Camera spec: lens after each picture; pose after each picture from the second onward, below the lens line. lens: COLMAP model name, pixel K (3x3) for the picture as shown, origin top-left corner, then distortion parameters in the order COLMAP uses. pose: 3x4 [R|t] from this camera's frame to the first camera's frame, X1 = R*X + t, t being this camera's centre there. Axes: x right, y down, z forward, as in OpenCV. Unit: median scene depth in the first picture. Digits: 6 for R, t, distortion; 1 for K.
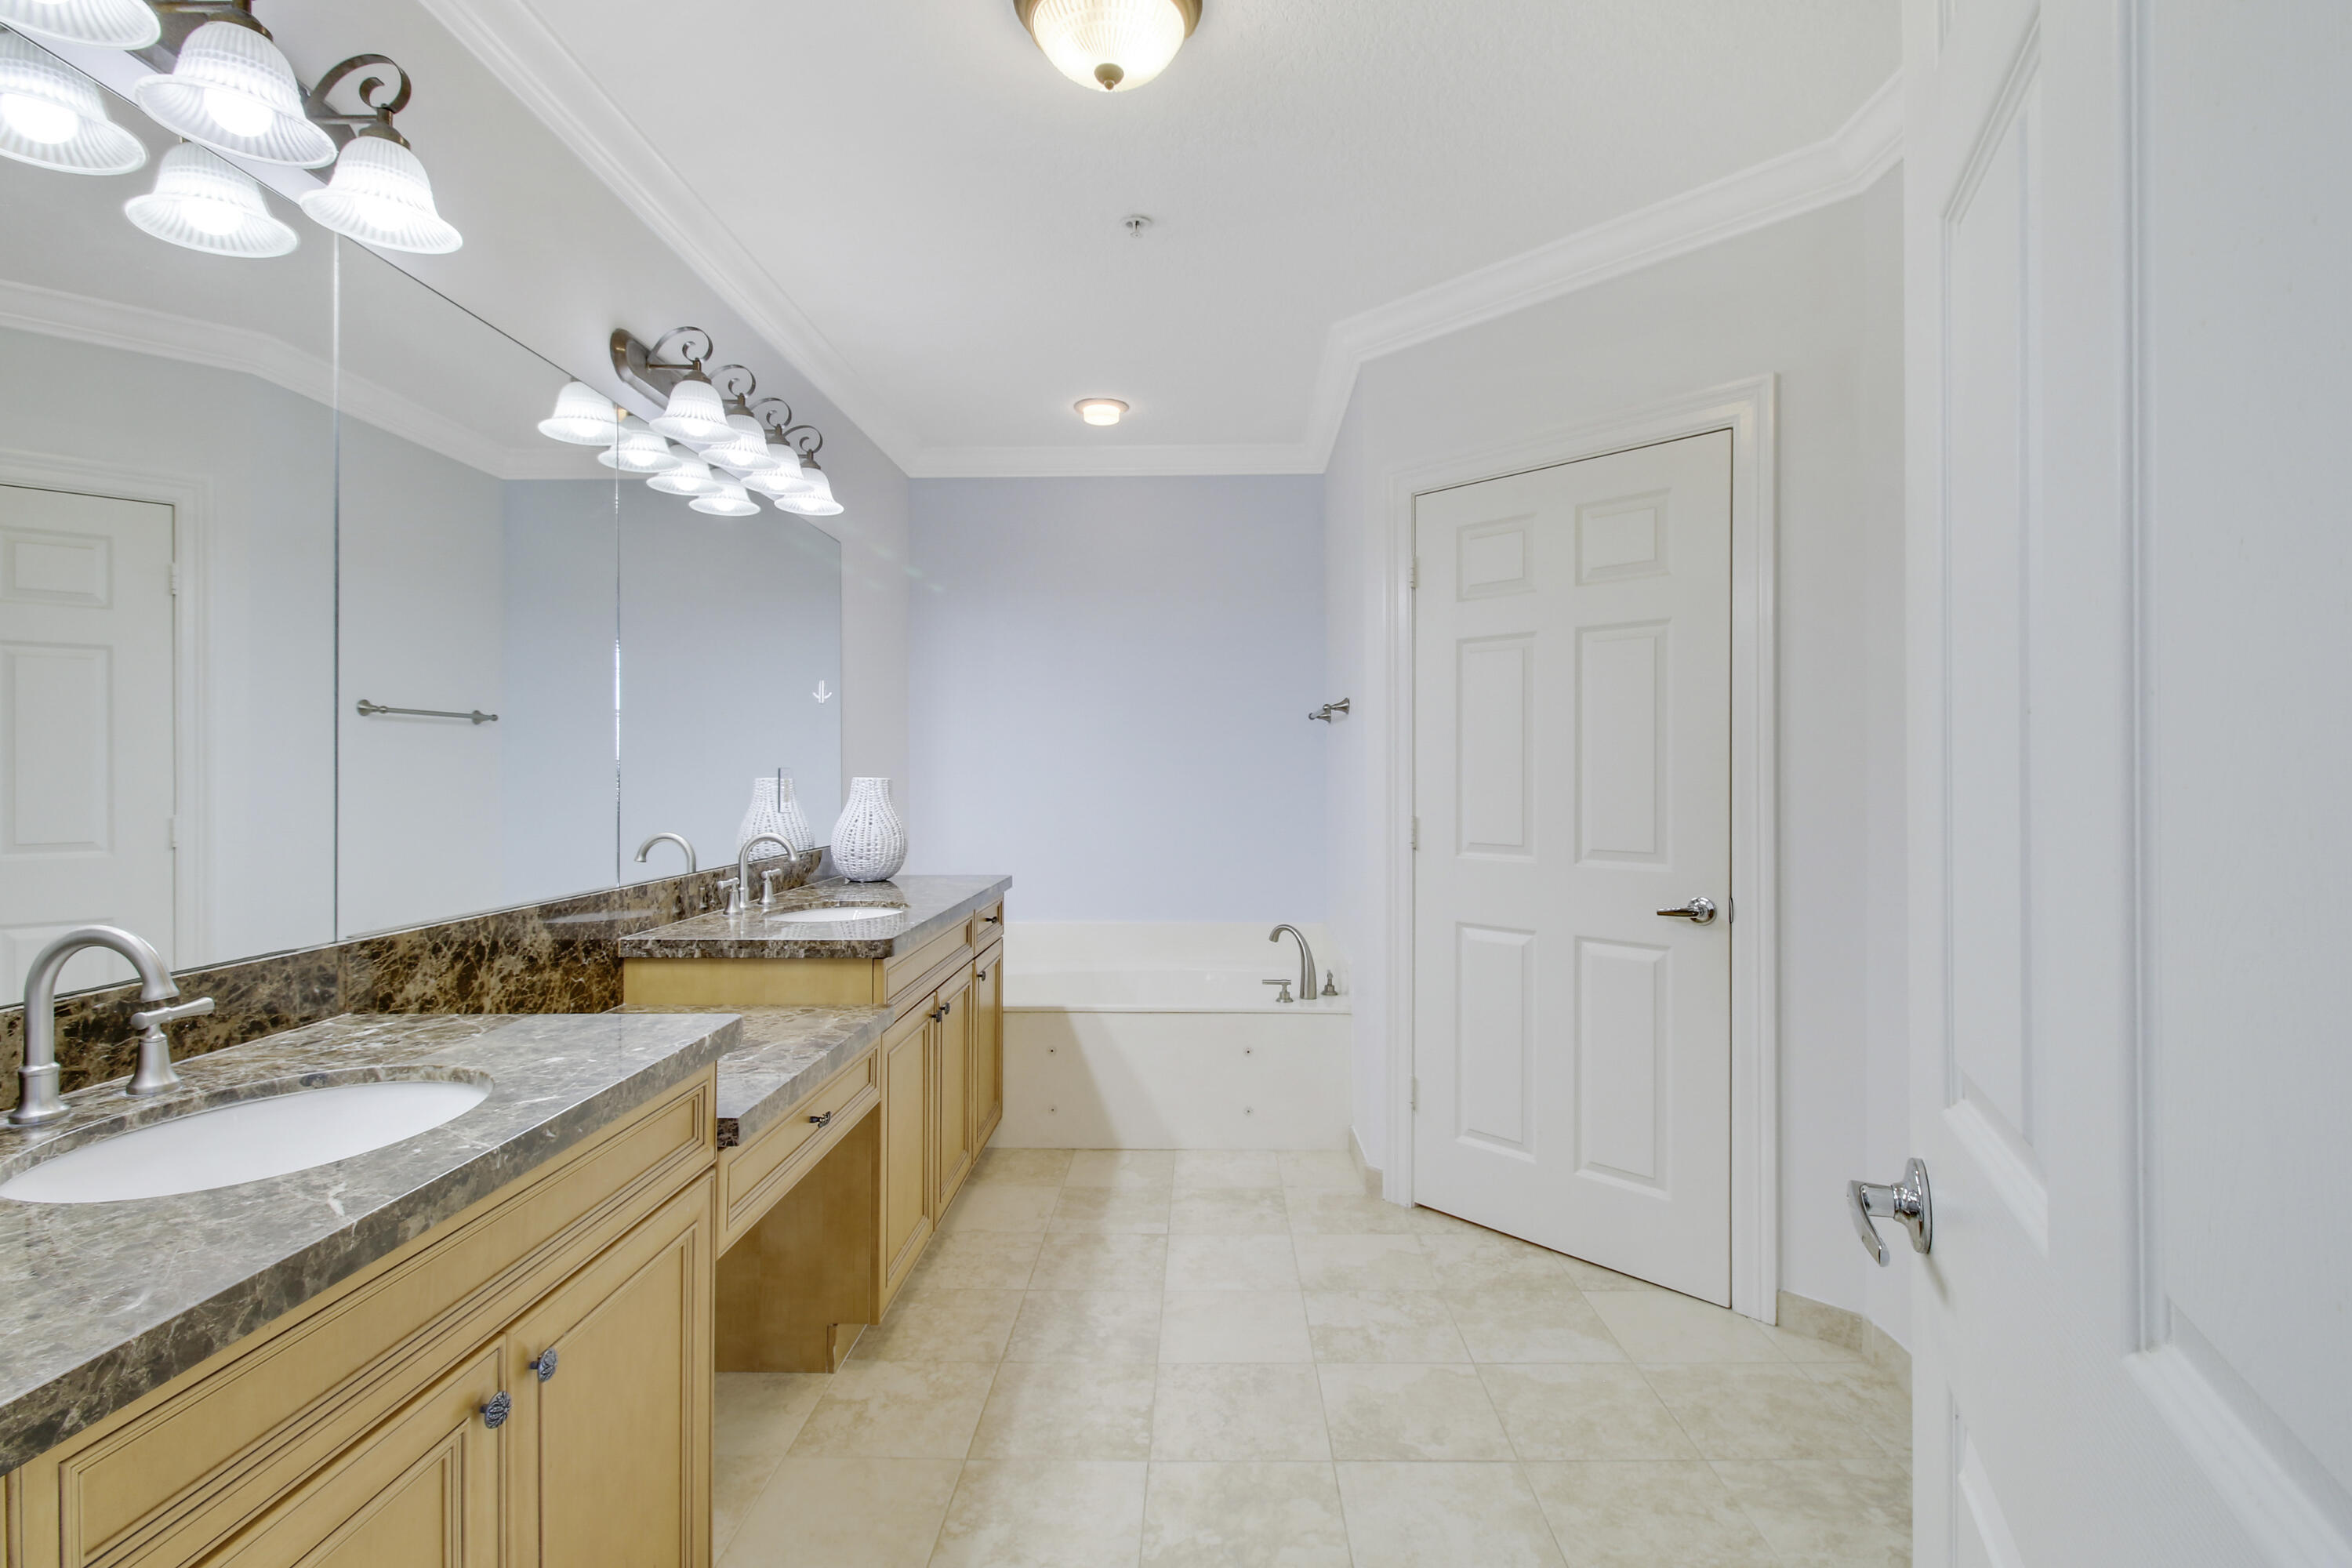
lens RADIAL K [[1096.8, 0, 1184.6], [0, 1096.8, 791.1], [0, 0, 1]] dist [-0.003765, -0.010149]
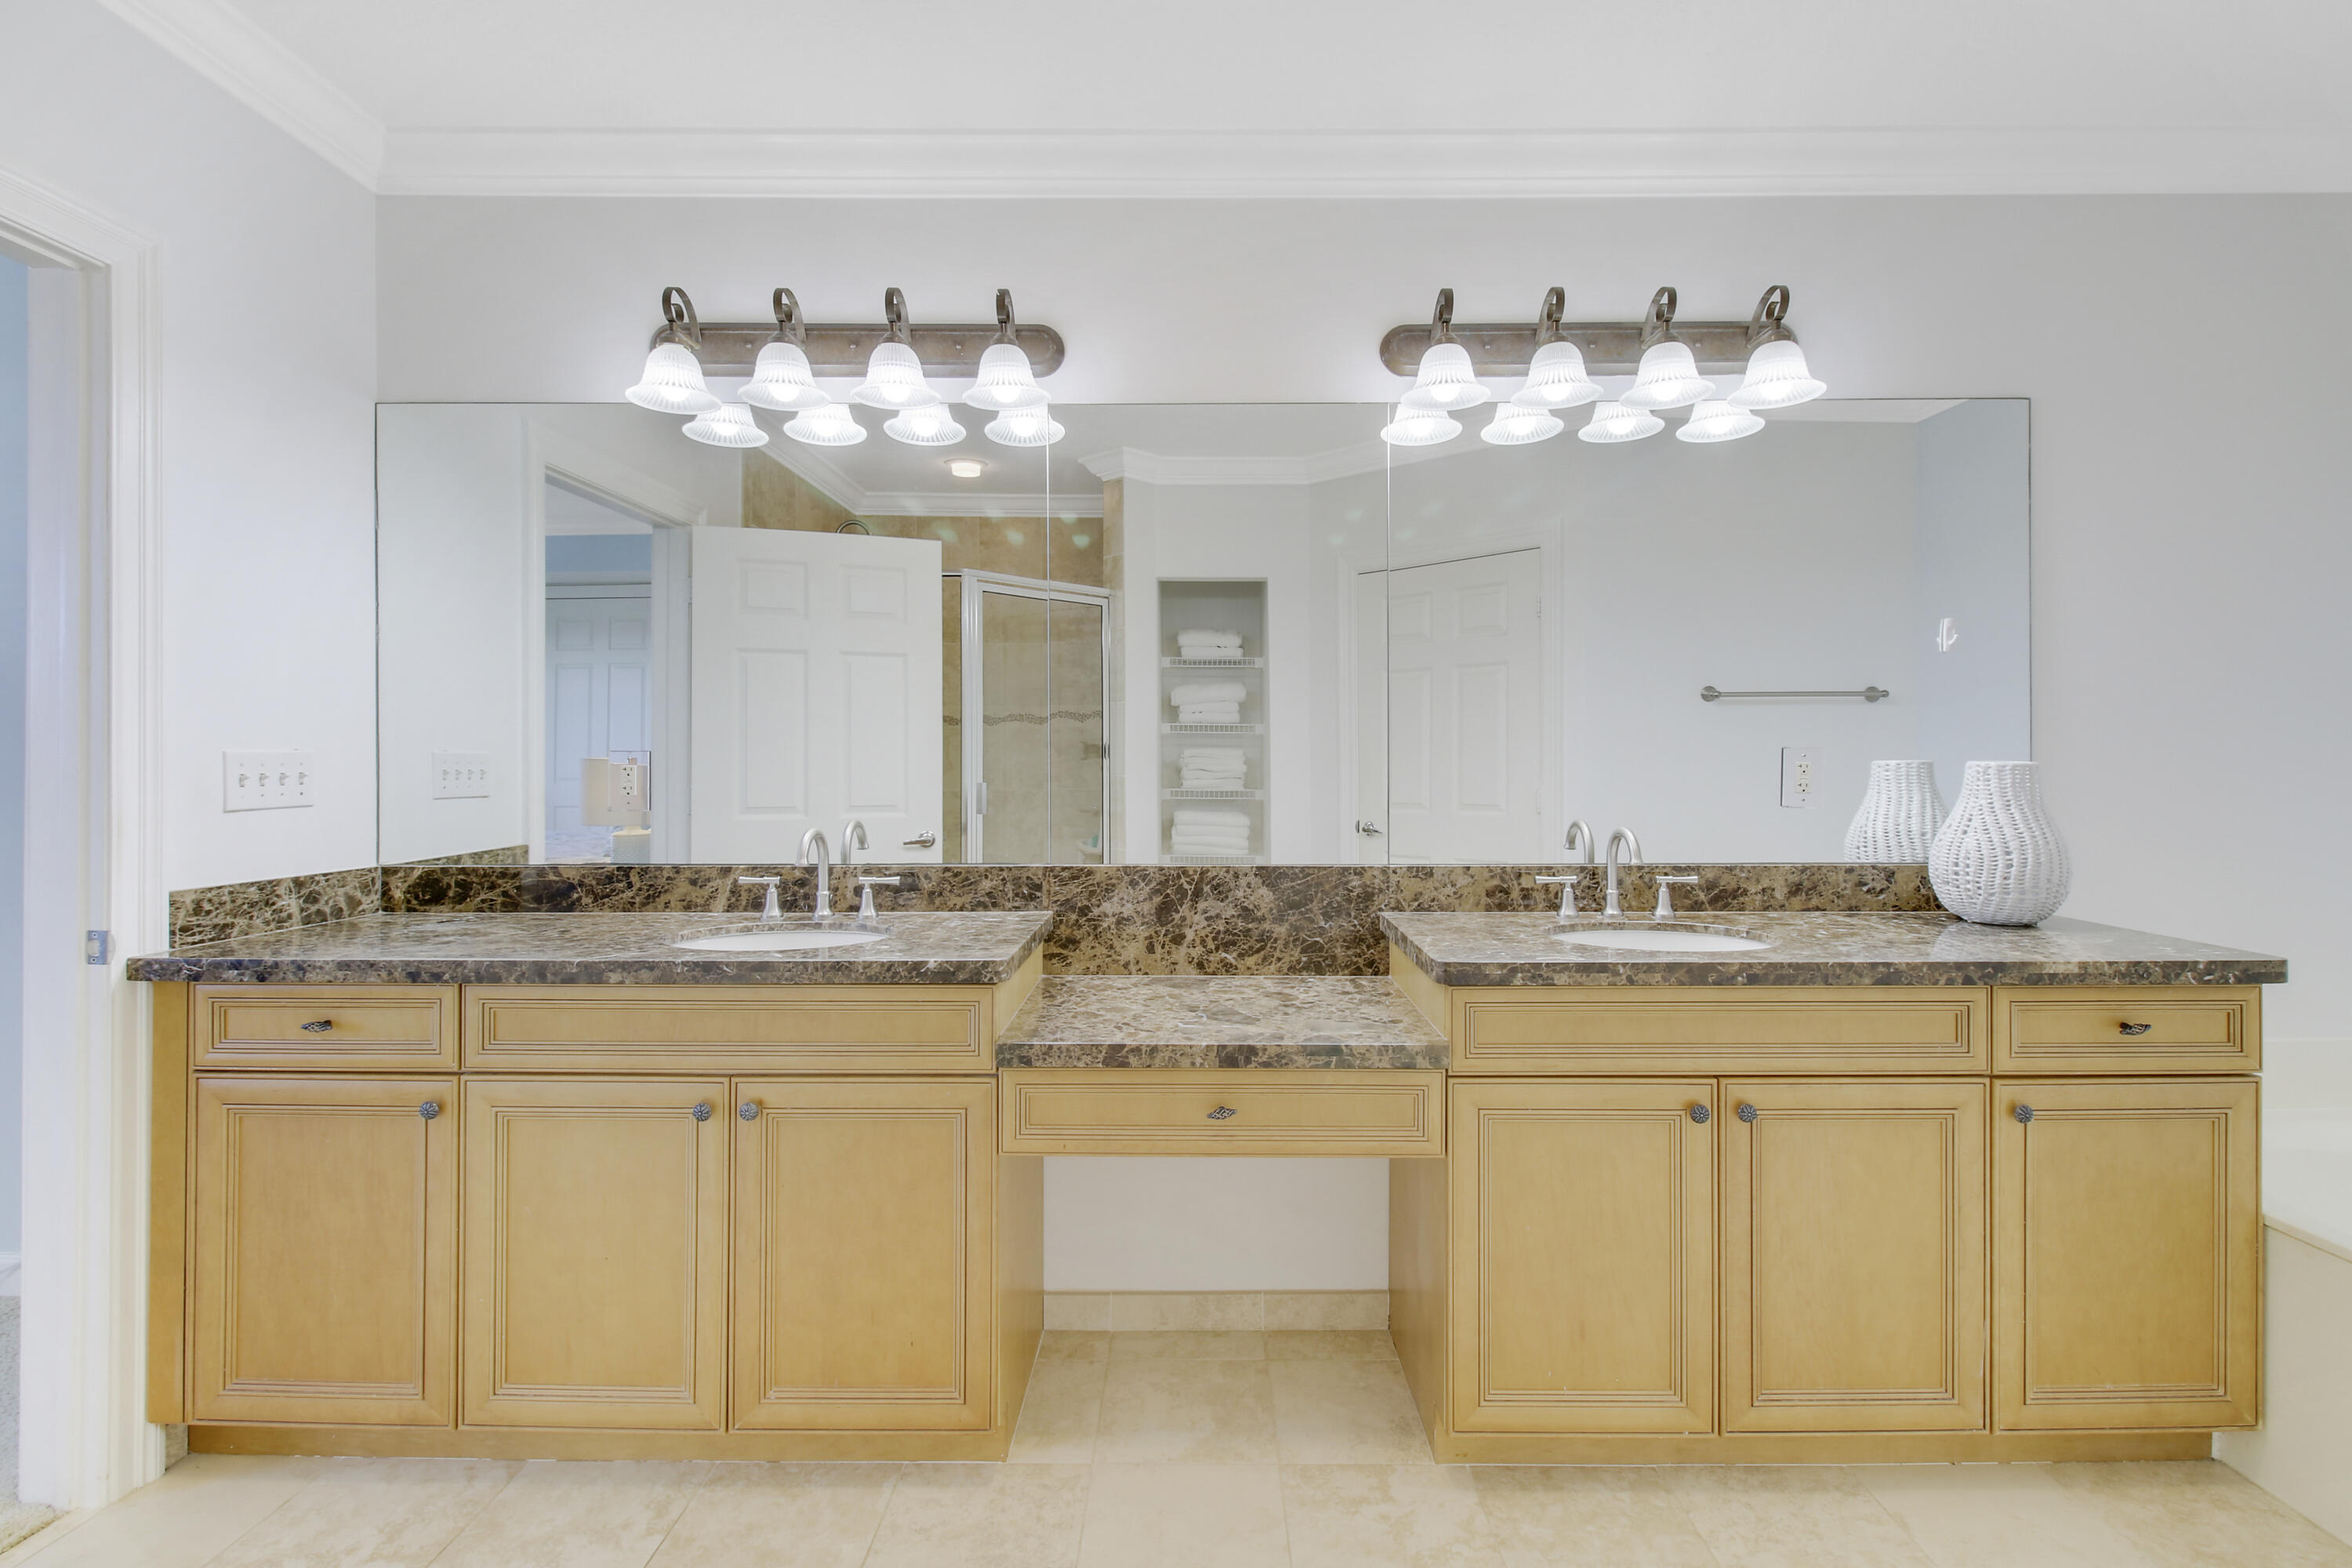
lens RADIAL K [[1084.7, 0, 1183.5], [0, 1084.7, 764.2], [0, 0, 1]] dist [0.002026, -0.000414]
pose [[0.012585, 0.007026, -0.999896, 0.631958], [-0.014829, 0.999867, 0.006839, -0.013981], [0.999811, 0.014741, 0.012688, 0.965415]]
